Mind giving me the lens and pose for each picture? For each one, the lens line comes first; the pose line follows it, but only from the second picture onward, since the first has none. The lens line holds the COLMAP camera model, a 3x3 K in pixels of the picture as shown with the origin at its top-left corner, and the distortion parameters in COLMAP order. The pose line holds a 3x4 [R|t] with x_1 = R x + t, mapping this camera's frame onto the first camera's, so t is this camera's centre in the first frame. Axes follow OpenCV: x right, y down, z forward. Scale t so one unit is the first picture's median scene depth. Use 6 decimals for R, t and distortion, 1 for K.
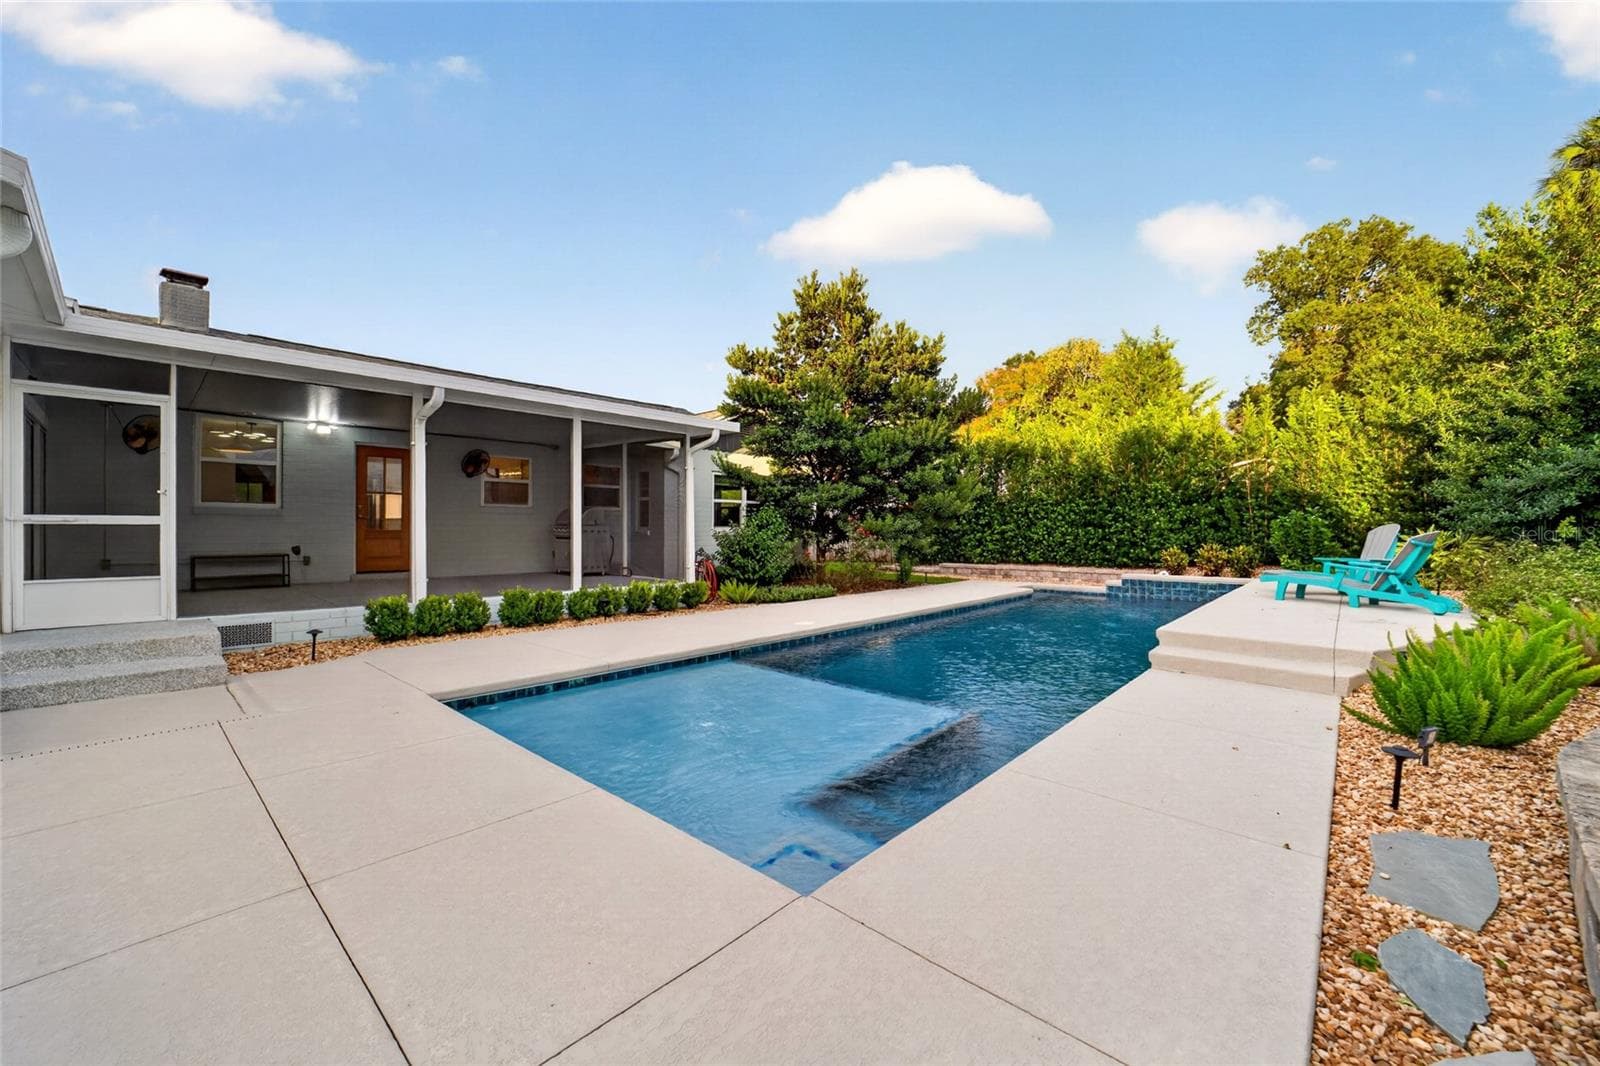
lens RADIAL K [[623.4, 0, 803.9], [0, 623.4, 535.2], [0, 0, 1]] dist [-0.021927, 0.004273]
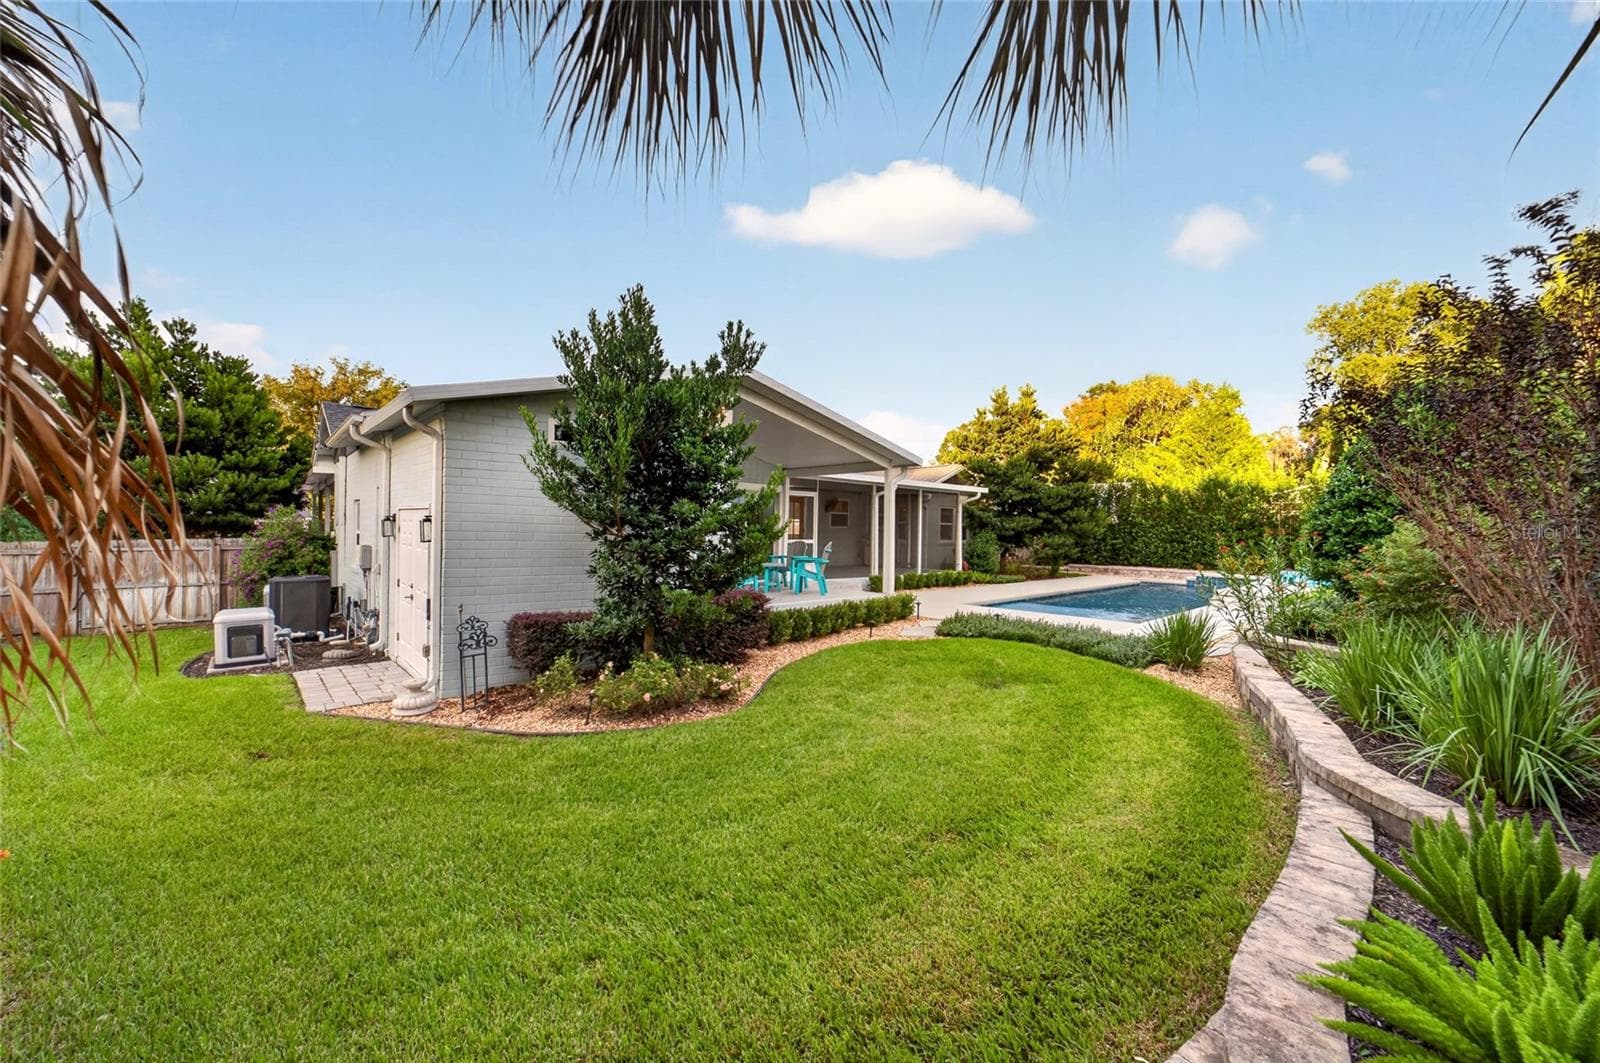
lens RADIAL K [[623.4, 0, 798.7], [0, 623.4, 532.3], [0, 0, 1]] dist [-0.021927, 0.004273]
pose [[0.995878, 0.015479, -0.089370, -0.365551], [-0.015696, 0.999875, -0.001725, -0.023624], [0.089332, 0.003120, 0.995997, -0.677303]]
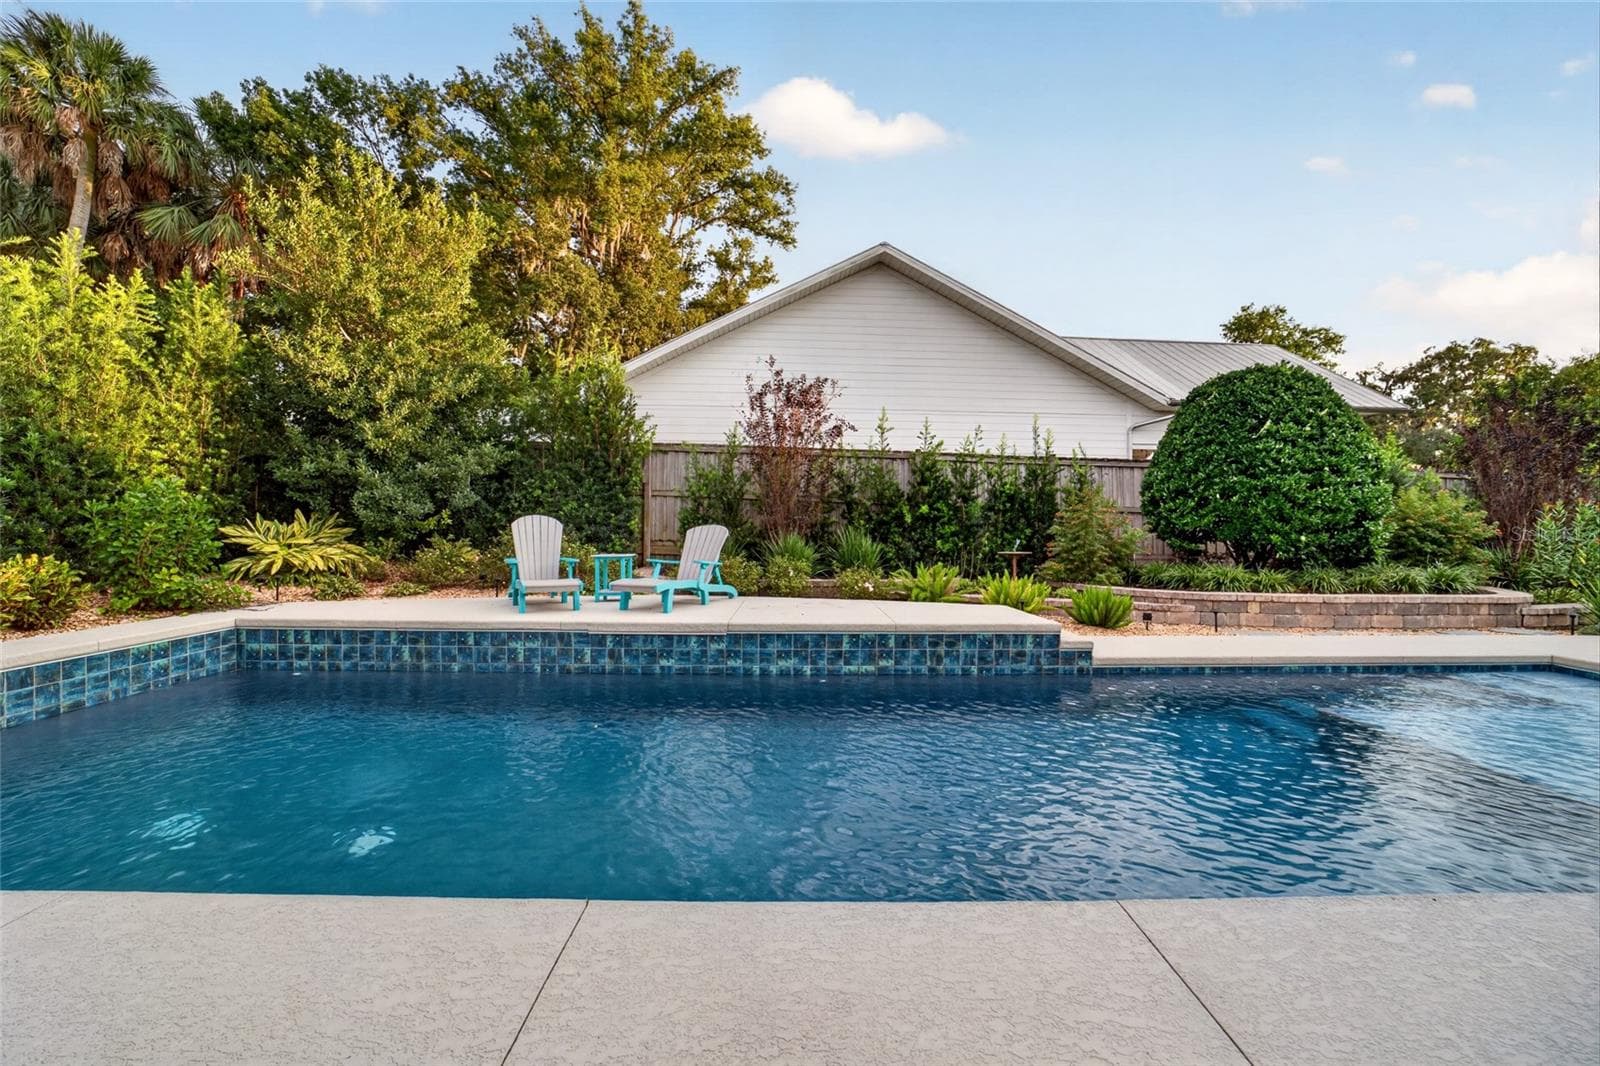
lens RADIAL K [[623.4, 0, 794.7], [0, 623.4, 525.7], [0, 0, 1]] dist [-0.021927, 0.004273]
pose [[-0.675732, -0.009797, 0.737082, 0.035279], [-0.005422, 0.999951, 0.008320, -0.009292], [-0.737127, 0.001626, -0.675752, 0.799936]]
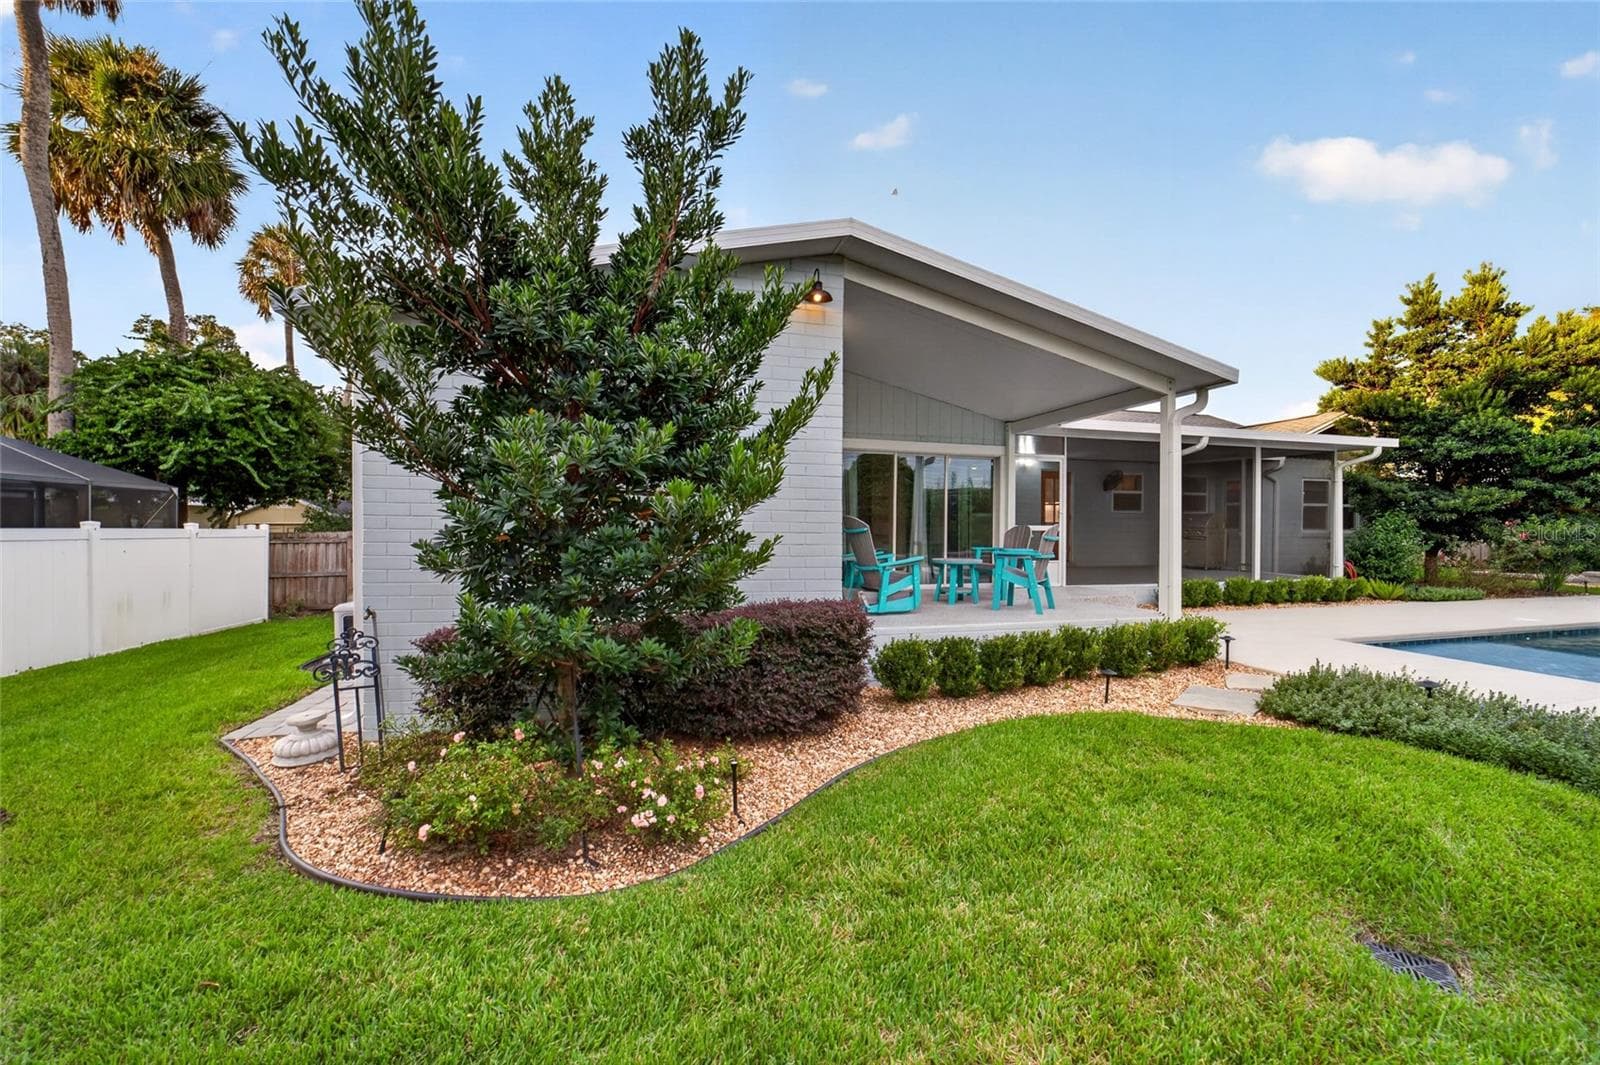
lens RADIAL K [[623.4, 0, 797.5], [0, 623.4, 529.6], [0, 0, 1]] dist [-0.021927, 0.004273]
pose [[0.841988, 0.008471, -0.539429, -0.301782], [-0.007793, 0.999963, 0.003539, -0.008901], [0.539439, 0.001224, 0.842024, -0.370194]]
